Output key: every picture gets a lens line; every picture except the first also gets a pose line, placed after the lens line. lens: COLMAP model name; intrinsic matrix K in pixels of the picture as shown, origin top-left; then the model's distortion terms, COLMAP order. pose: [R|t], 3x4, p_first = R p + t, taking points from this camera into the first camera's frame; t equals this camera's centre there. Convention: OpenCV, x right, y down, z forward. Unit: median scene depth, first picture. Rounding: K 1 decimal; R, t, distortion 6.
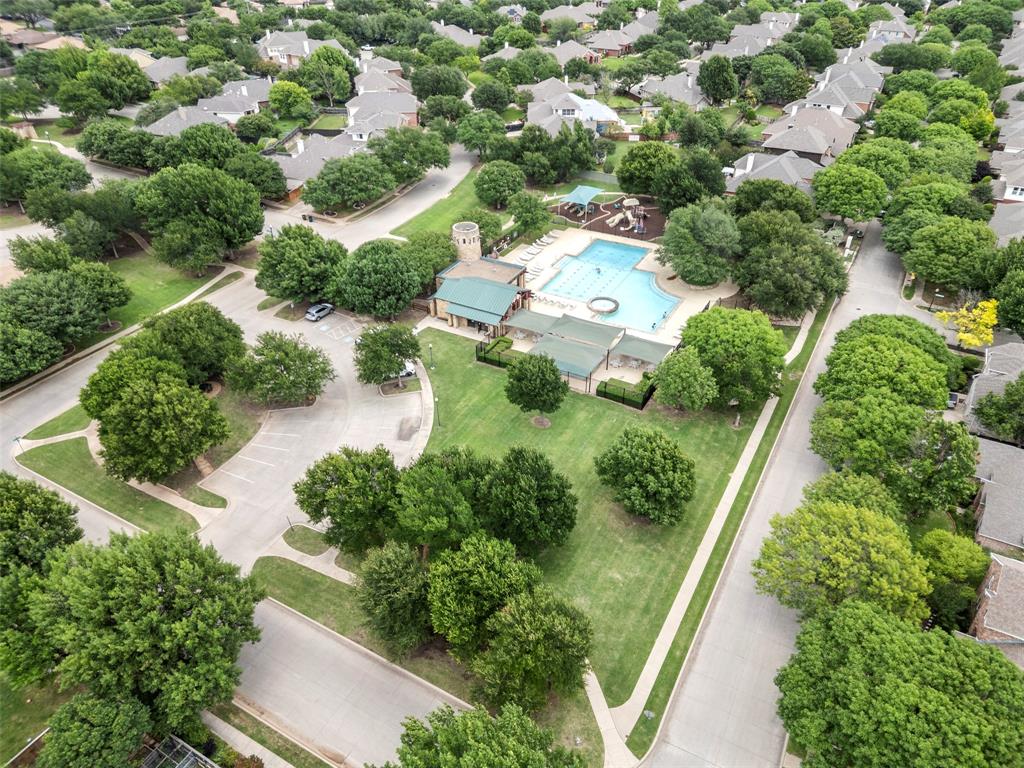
lens RADIAL K [[712.0, 0, 512.0], [0, 712.0, 384.0], [0, 0, 1]] dist [0.087644, -0.072826]
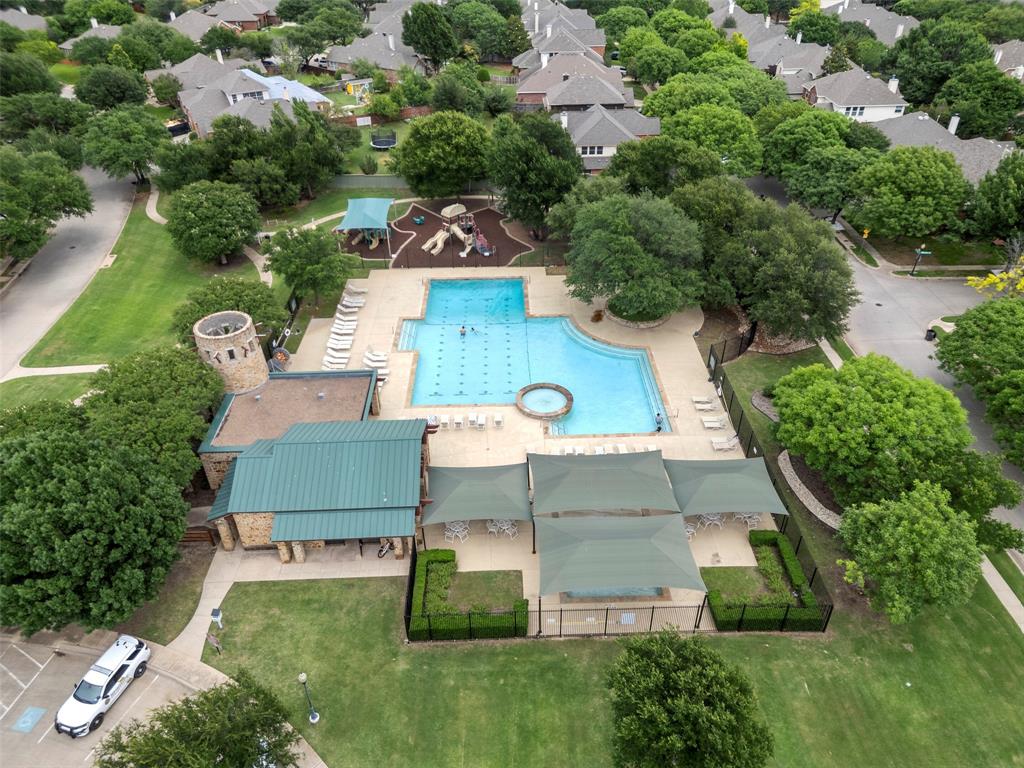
lens RADIAL K [[712.0, 0, 512.0], [0, 712.0, 384.0], [0, 0, 1]] dist [0.087644, -0.072826]
pose [[0.863606, -0.293013, 0.410278, -0.087512], [0.291381, 0.954179, 0.068121, -0.130324], [-0.411439, 0.060718, 0.909413, 0.400723]]
